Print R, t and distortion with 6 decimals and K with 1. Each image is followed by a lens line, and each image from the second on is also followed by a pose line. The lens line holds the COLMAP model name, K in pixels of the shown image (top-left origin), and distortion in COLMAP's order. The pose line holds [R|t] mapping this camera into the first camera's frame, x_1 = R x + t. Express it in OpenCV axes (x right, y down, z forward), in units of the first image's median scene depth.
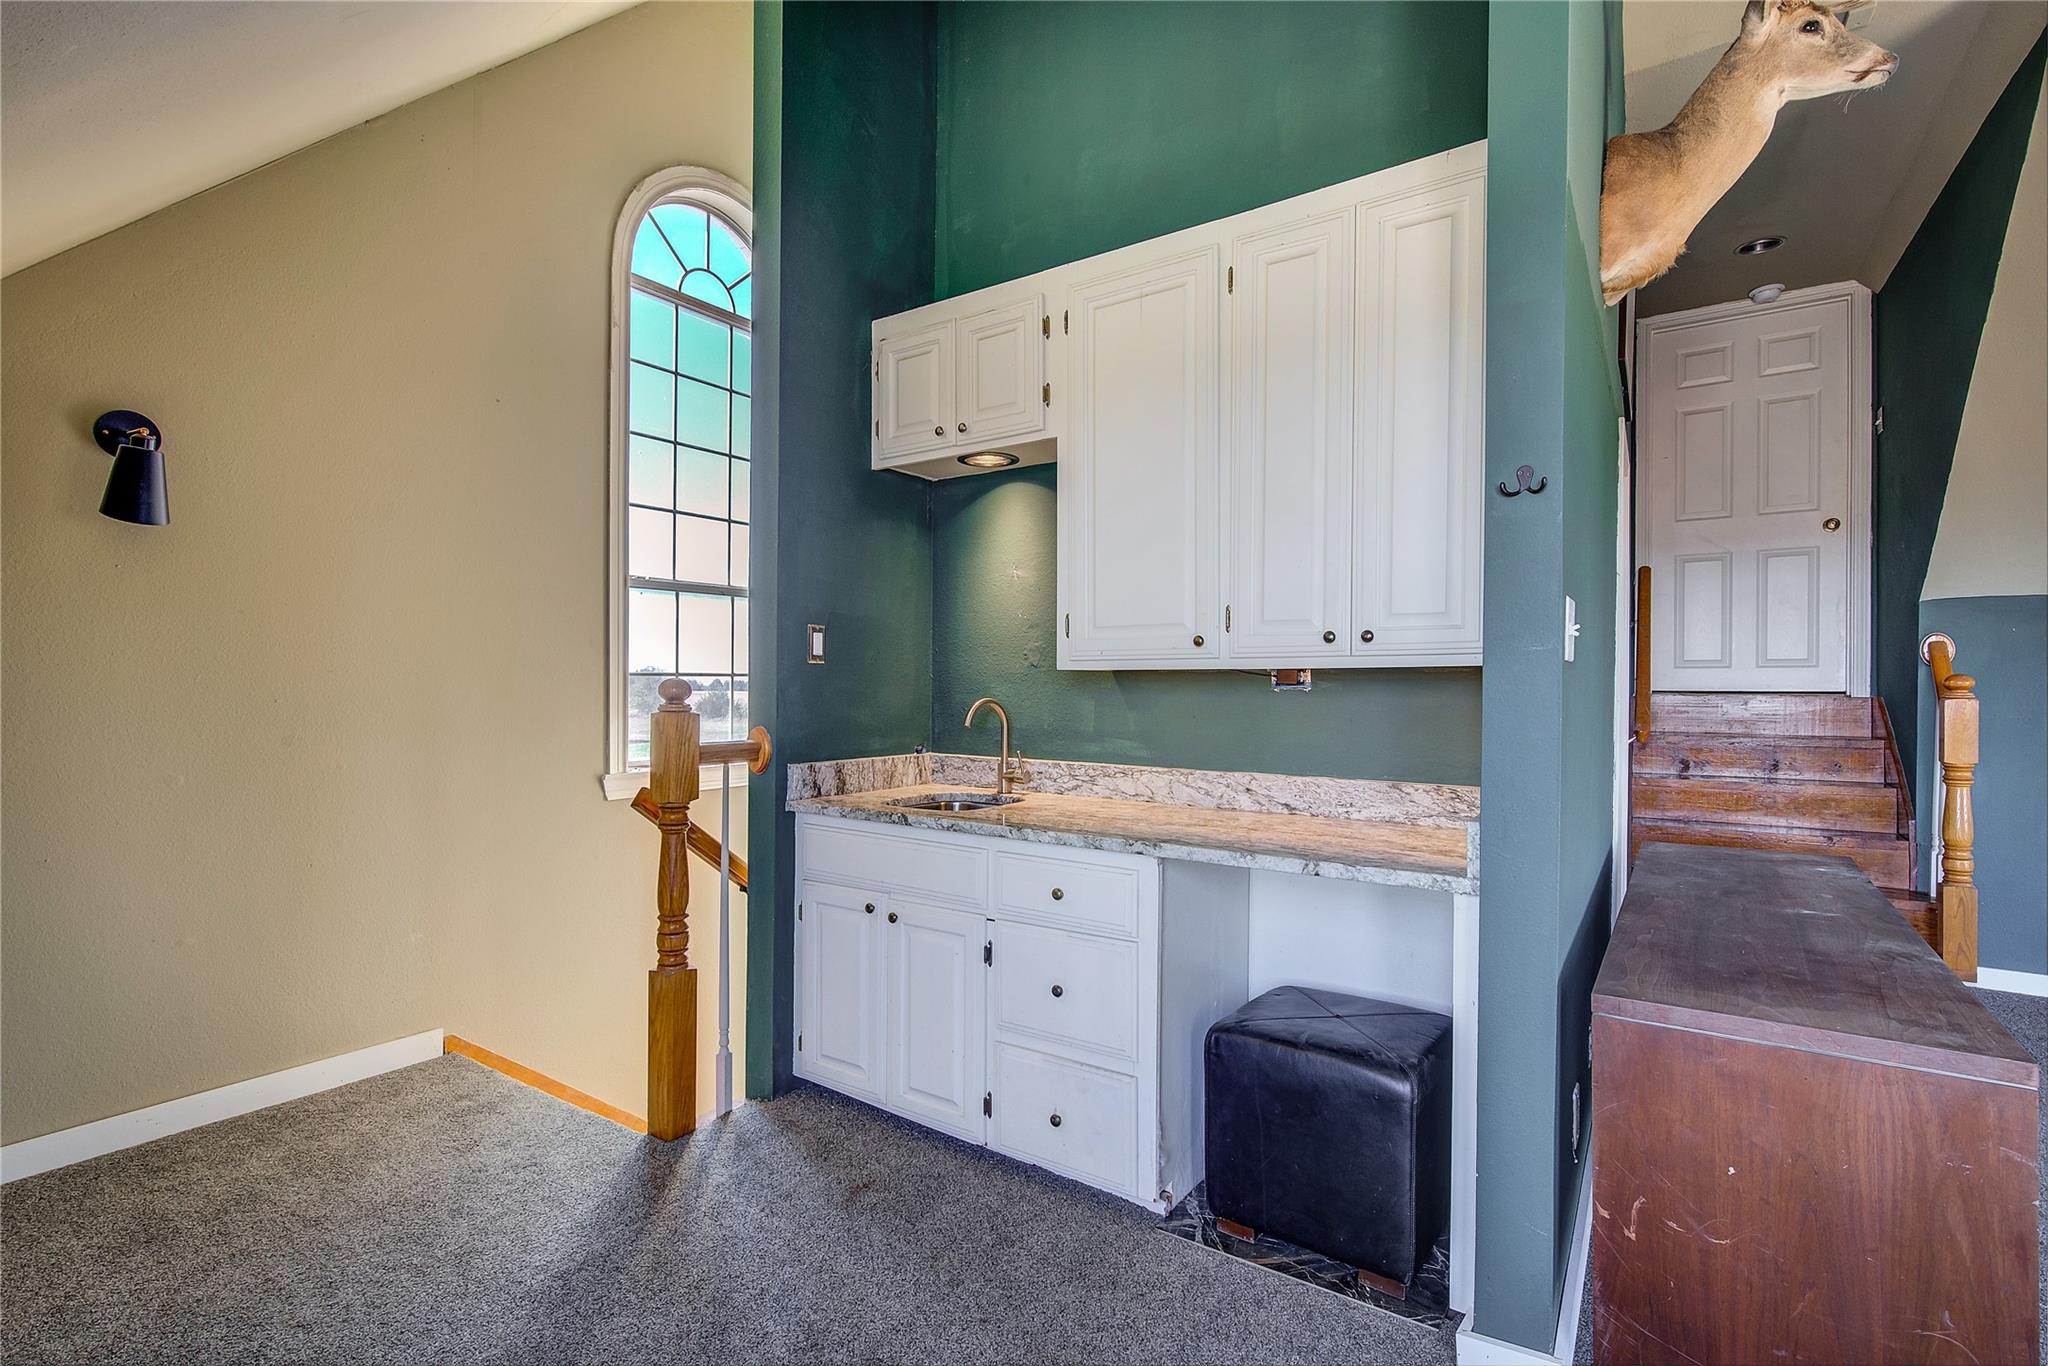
lens RADIAL K [[931.7, 0, 1024.2], [0, 931.7, 691.5], [0, 0, 1]] dist [0.001113, 0.001773]
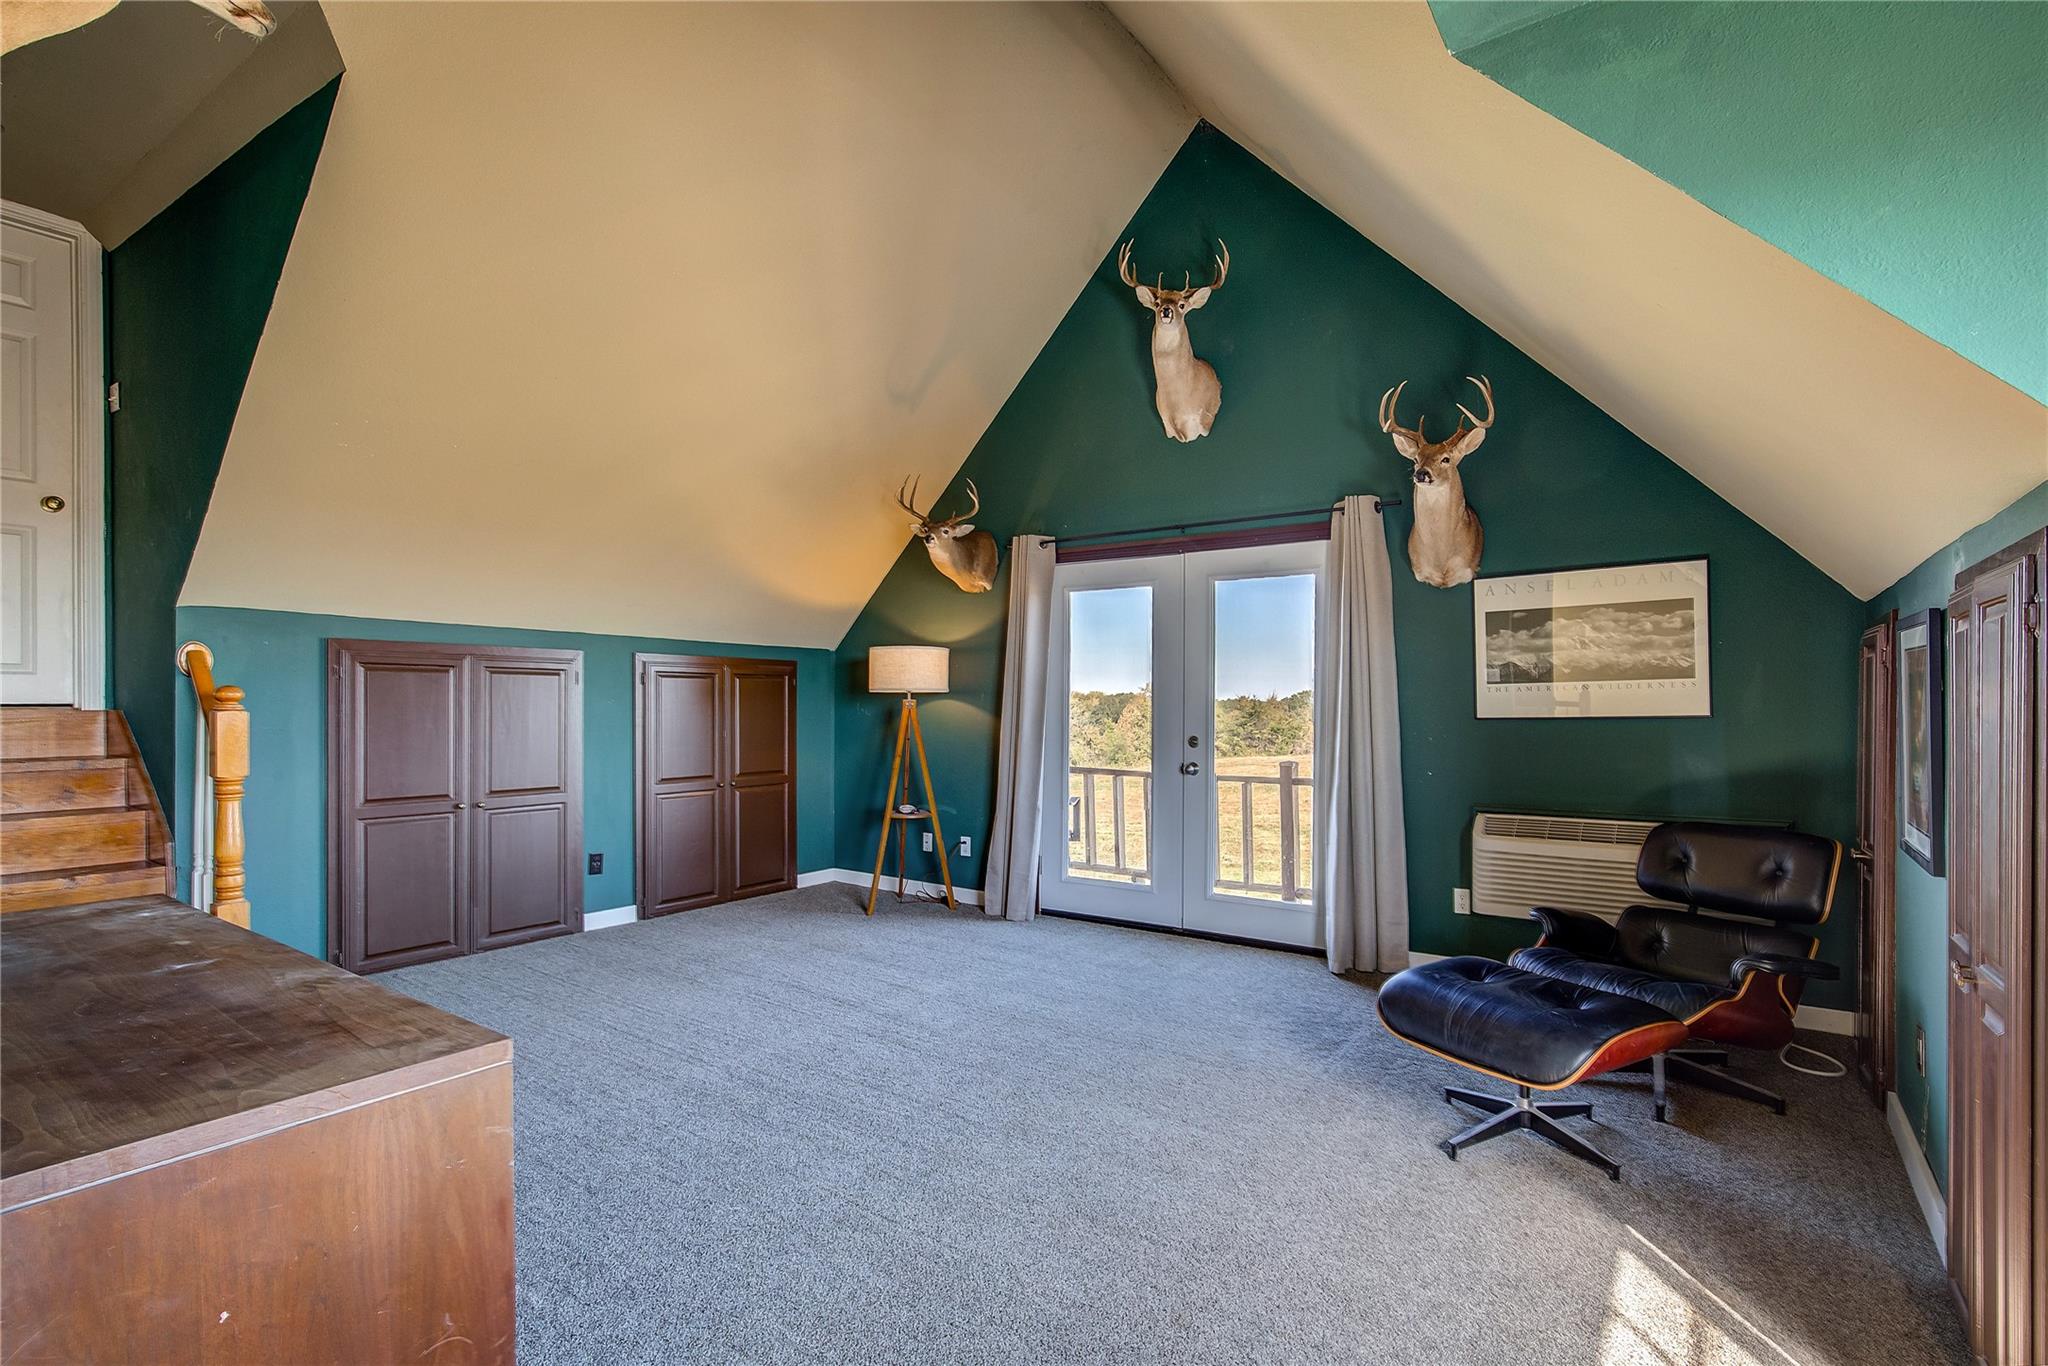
lens RADIAL K [[965.2, 0, 1071.3], [0, 965.2, 707.5], [0, 0, 1]] dist [-0.000871, 0.000192]
pose [[-0.028825, -0.006572, 0.999563, -0.031437], [0.002386, 0.999975, 0.006644, 0.000046], [-0.999582, 0.002576, -0.028808, 0.148035]]
